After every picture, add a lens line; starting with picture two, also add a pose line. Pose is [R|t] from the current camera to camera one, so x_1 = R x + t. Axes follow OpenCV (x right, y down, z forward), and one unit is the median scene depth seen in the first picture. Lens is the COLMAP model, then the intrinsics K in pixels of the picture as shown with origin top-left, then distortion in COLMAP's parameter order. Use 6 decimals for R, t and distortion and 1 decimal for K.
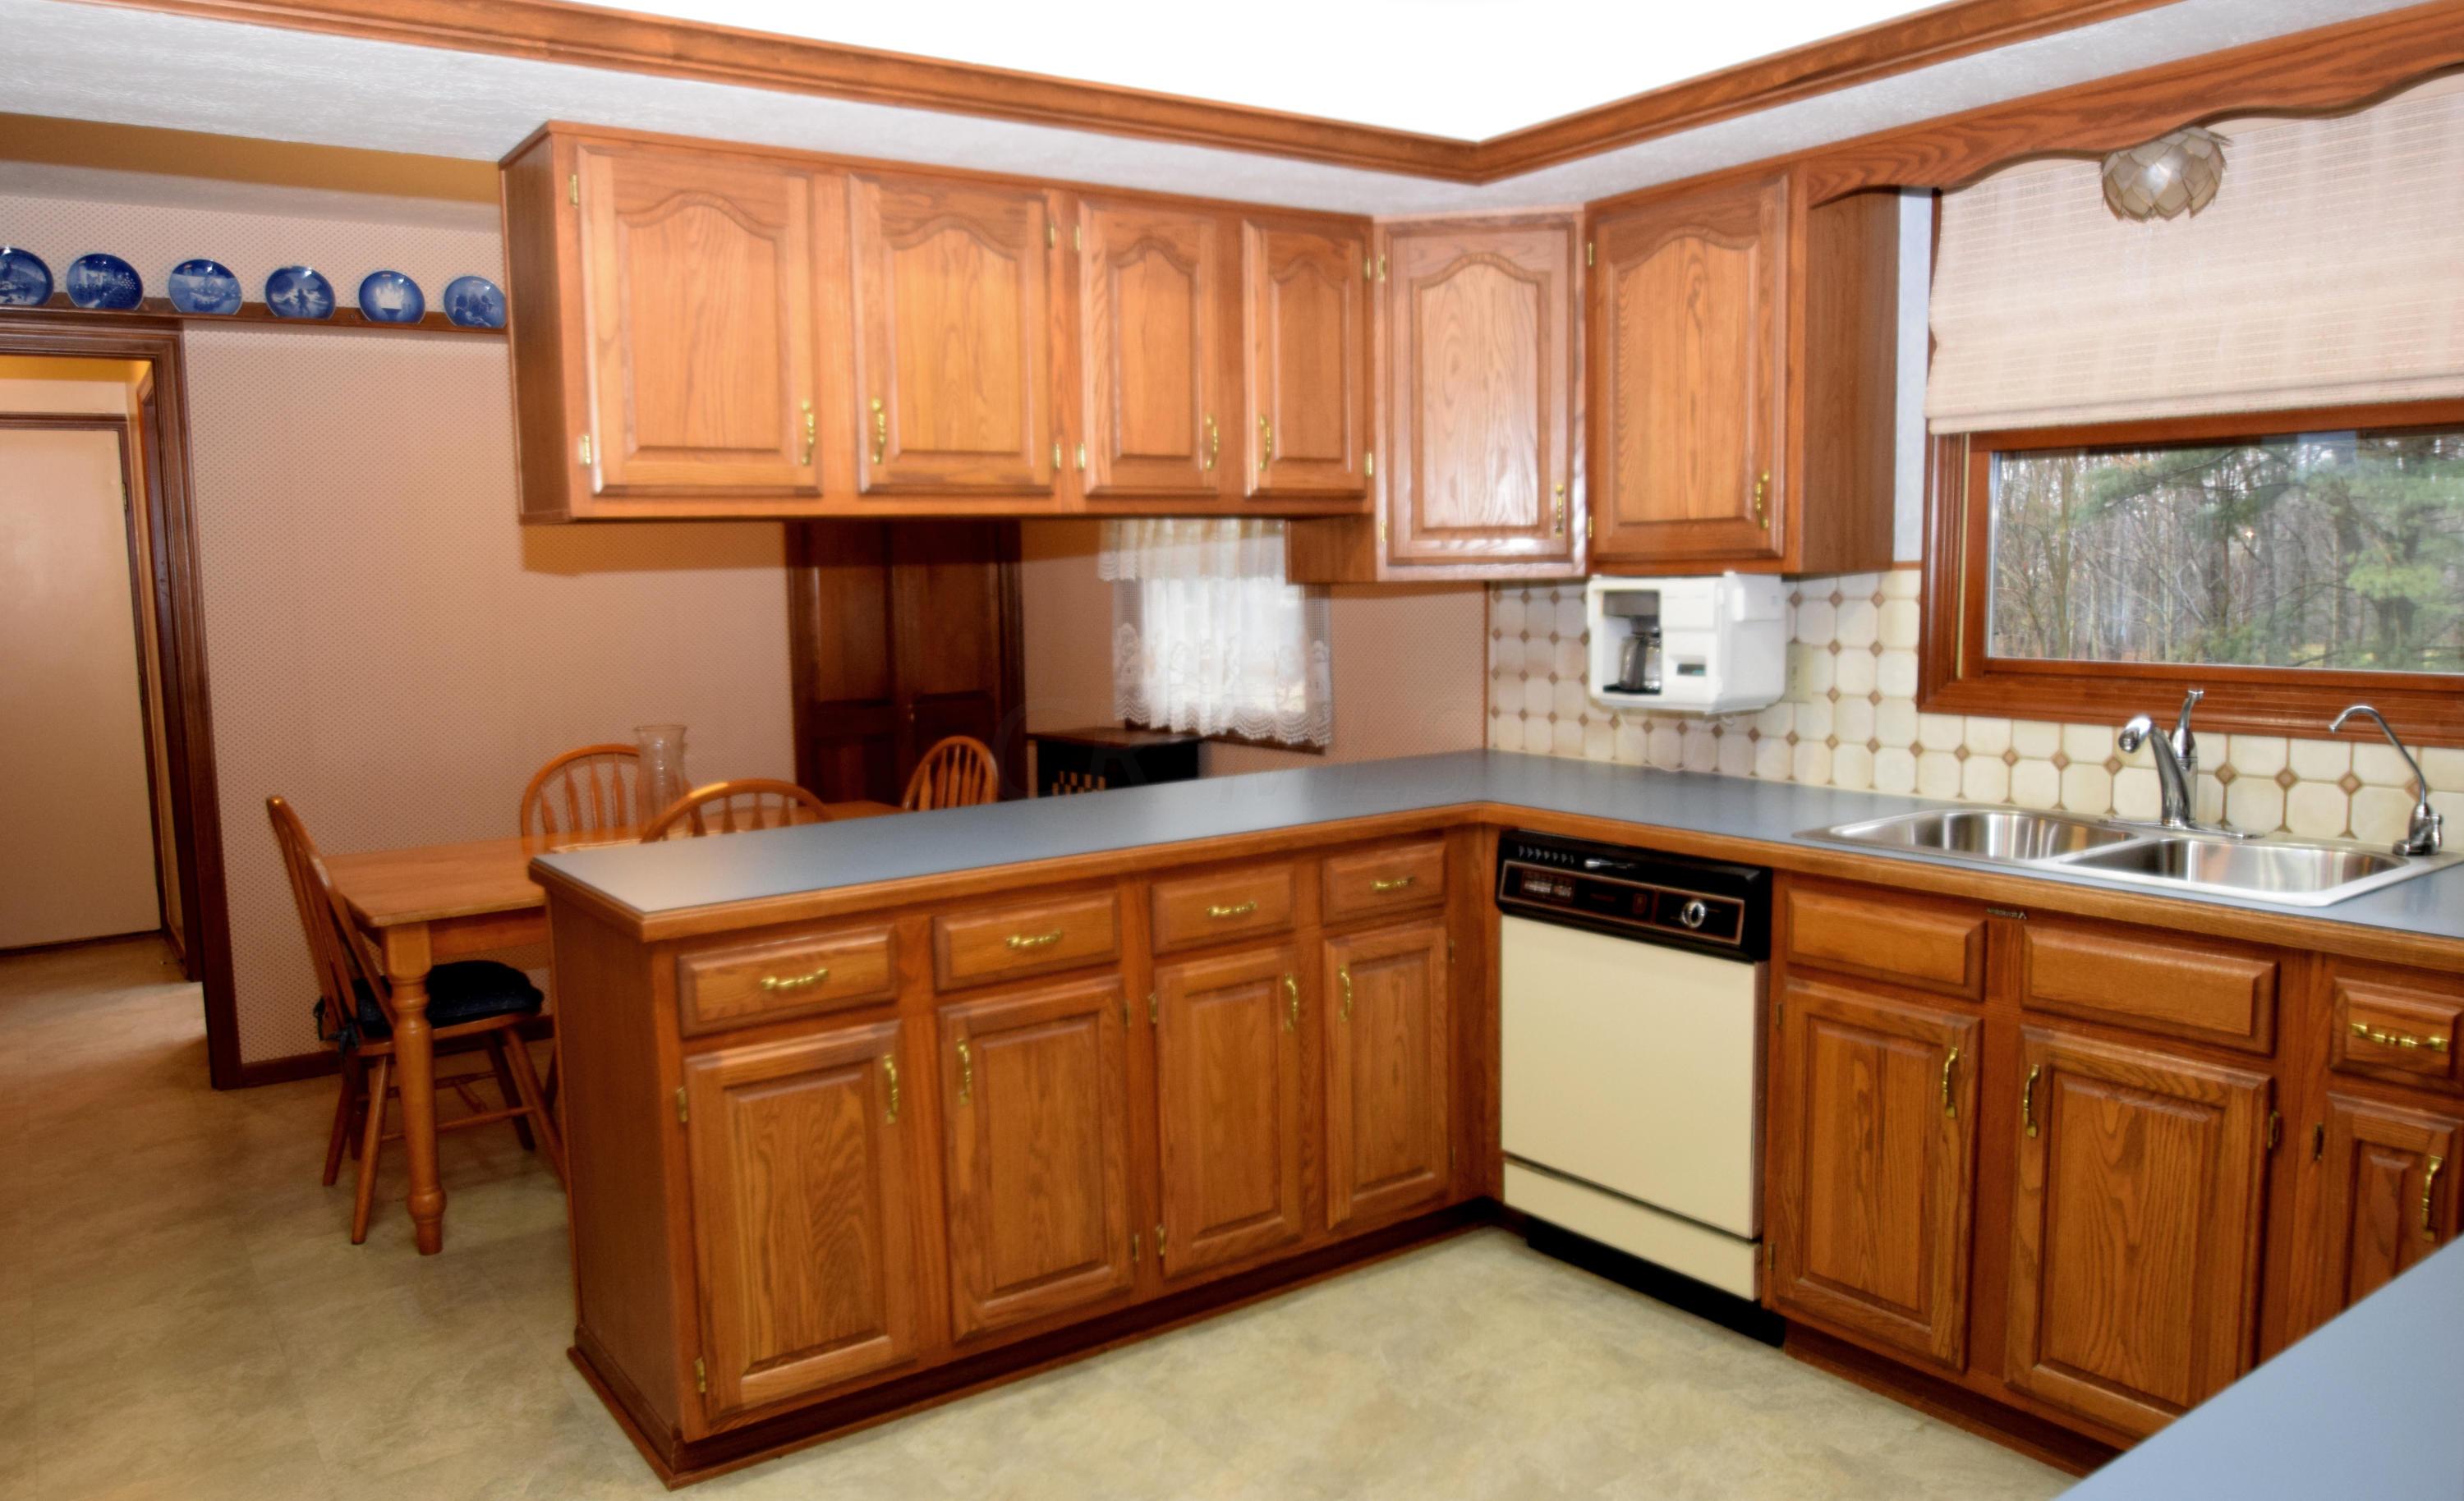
lens RADIAL K [[1736.9, 0, 1177.7], [0, 1736.9, 773.0], [0, 0, 1]] dist [-0.037878, 0.000279]
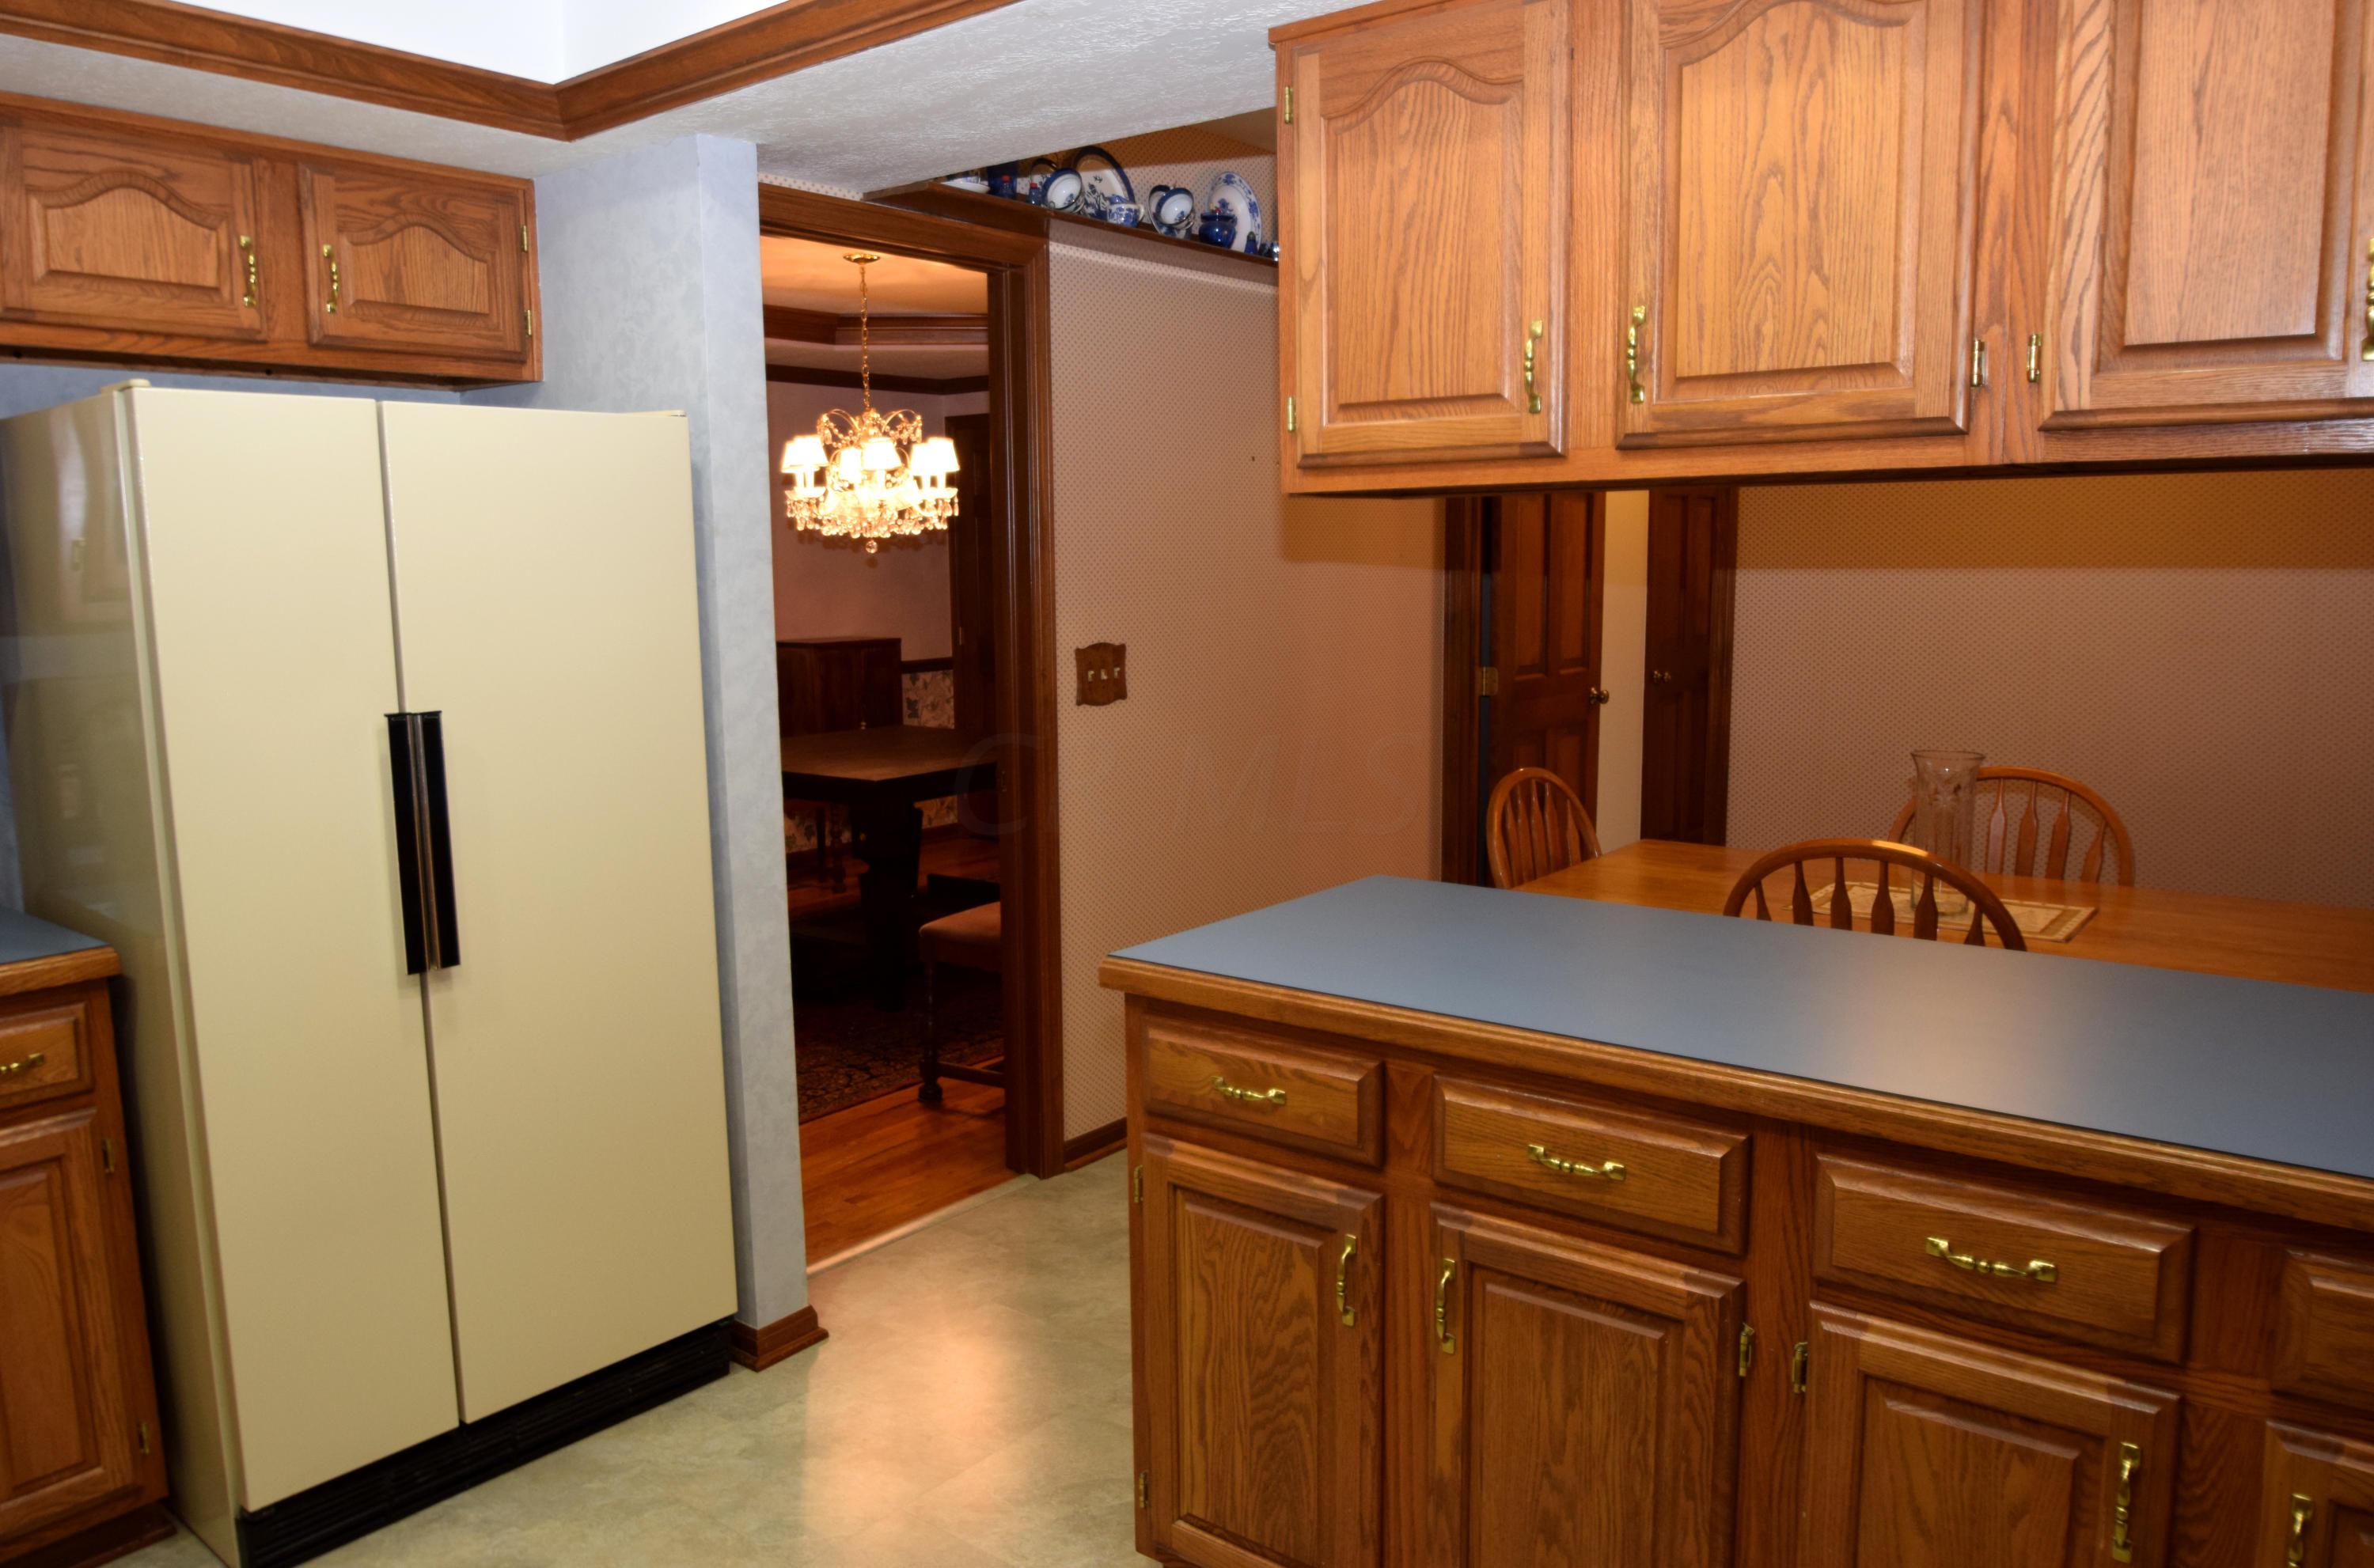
lens RADIAL K [[1619.7, 0, 1191.0], [0, 1619.7, 790.1], [0, 0, 1]] dist [-0.037743, 0.003571]
pose [[0.301579, 0.155919, -0.940606, 0.408684], [-0.105895, 0.985912, 0.129477, -0.098879], [0.947542, 0.060558, 0.313841, 0.689764]]
